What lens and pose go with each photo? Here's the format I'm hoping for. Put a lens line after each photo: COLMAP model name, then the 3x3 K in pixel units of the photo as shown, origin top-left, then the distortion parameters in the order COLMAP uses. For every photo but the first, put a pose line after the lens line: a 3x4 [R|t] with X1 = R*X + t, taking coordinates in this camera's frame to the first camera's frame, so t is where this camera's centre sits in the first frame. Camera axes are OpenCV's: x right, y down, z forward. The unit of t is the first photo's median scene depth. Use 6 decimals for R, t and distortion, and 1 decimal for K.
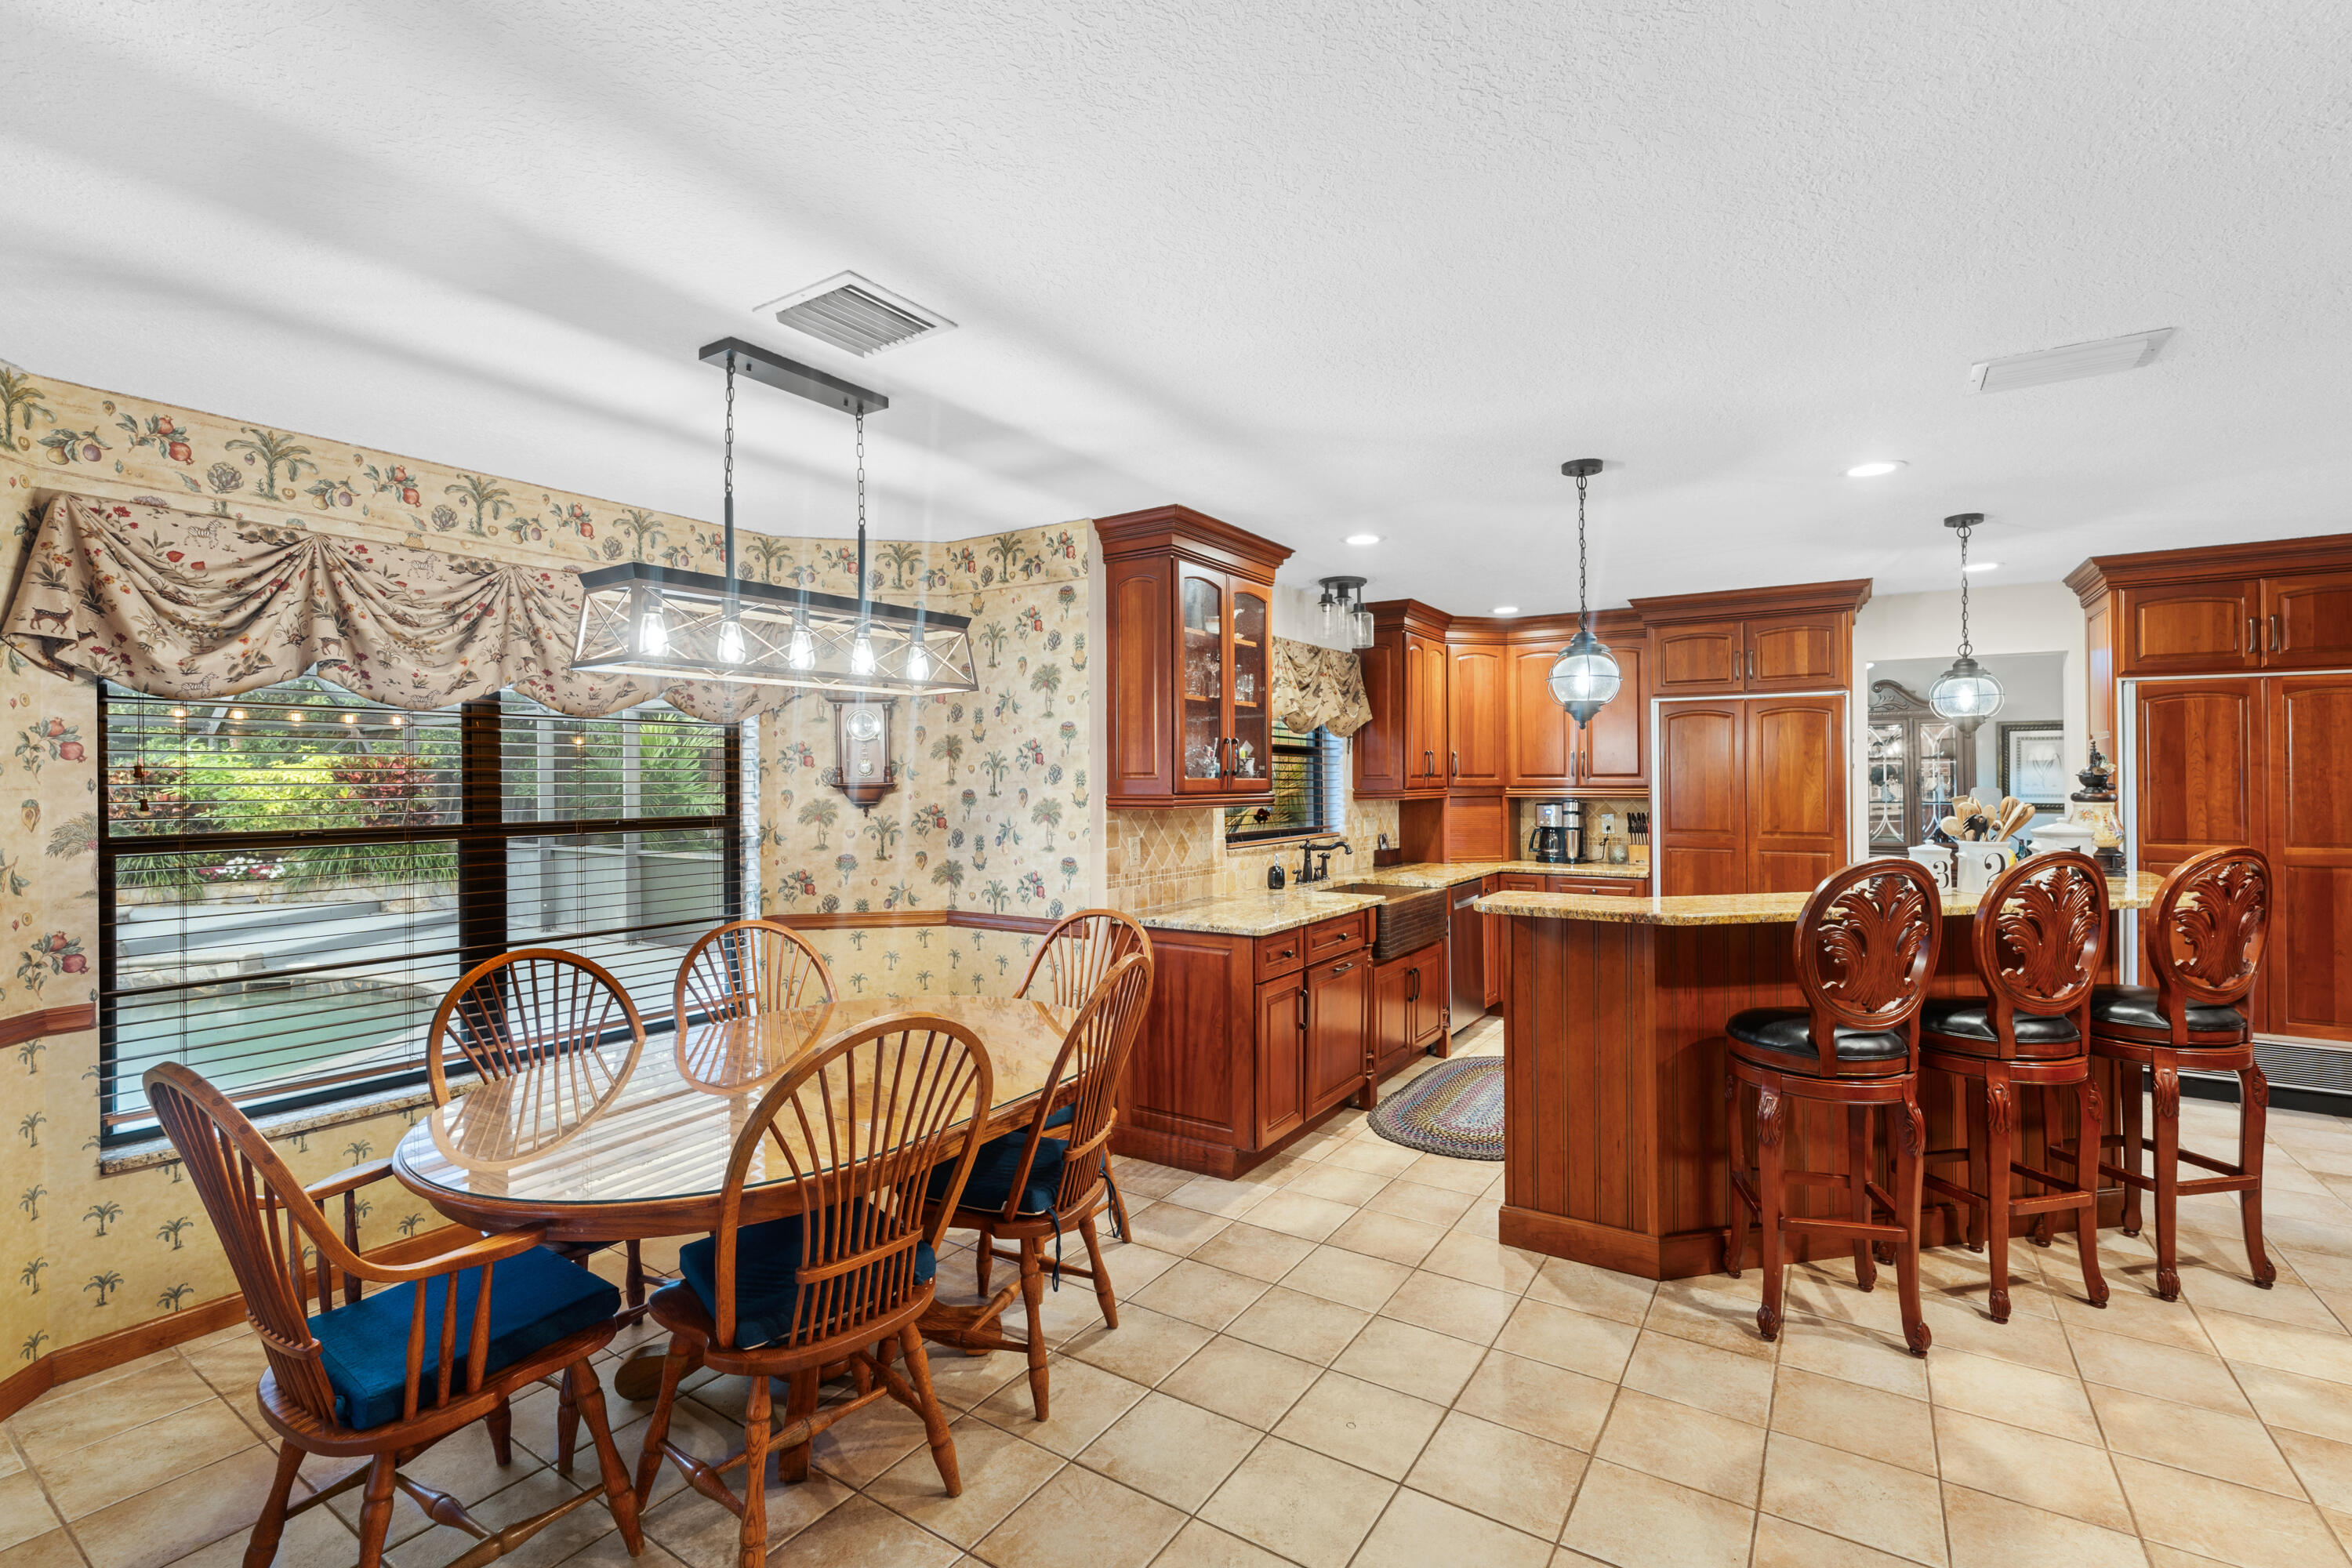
lens RADIAL K [[1035.8, 0, 1165.7], [0, 1035.8, 779.3], [0, 0, 1]] dist [-0.007328, 0.001449]
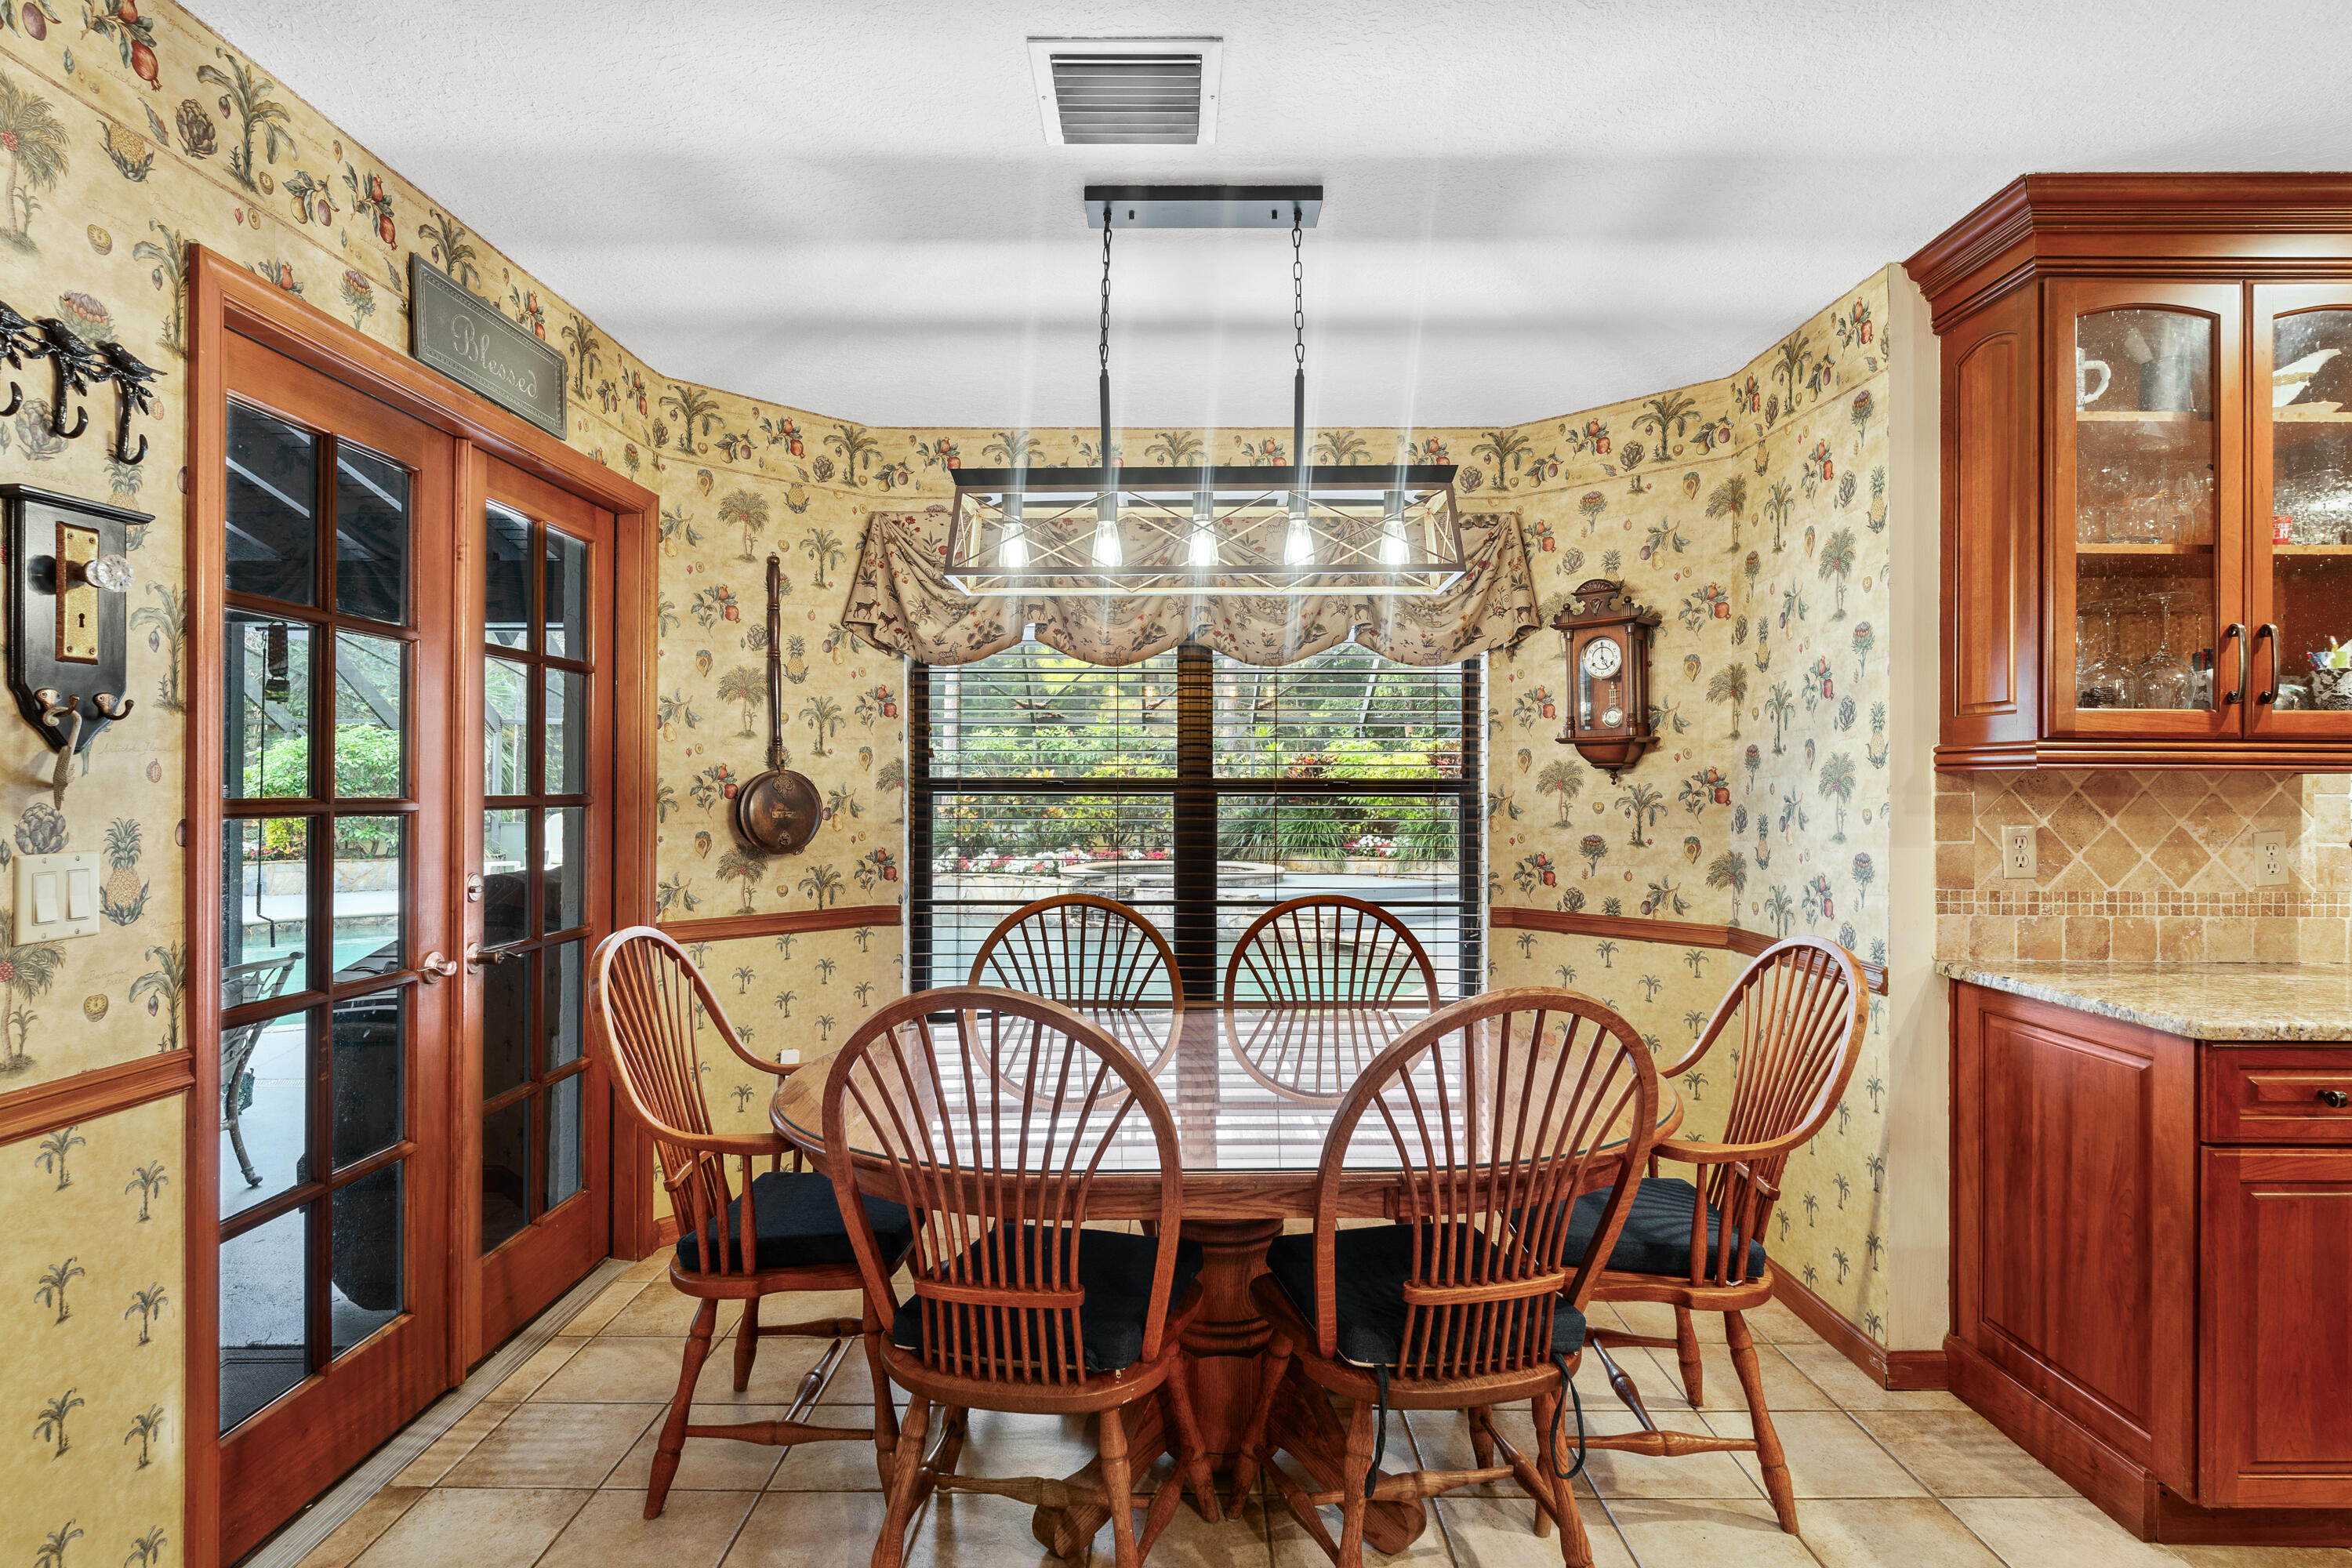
lens RADIAL K [[1200.7, 0, 1178.0], [0, 1200.7, 780.3], [0, 0, 1]] dist [-0.000370, -0.003432]
pose [[0.550245, 0.006789, -0.834976, 0.262920], [-0.006823, 0.999970, 0.003635, 0.034457], [0.834976, 0.003697, 0.550274, 0.301477]]
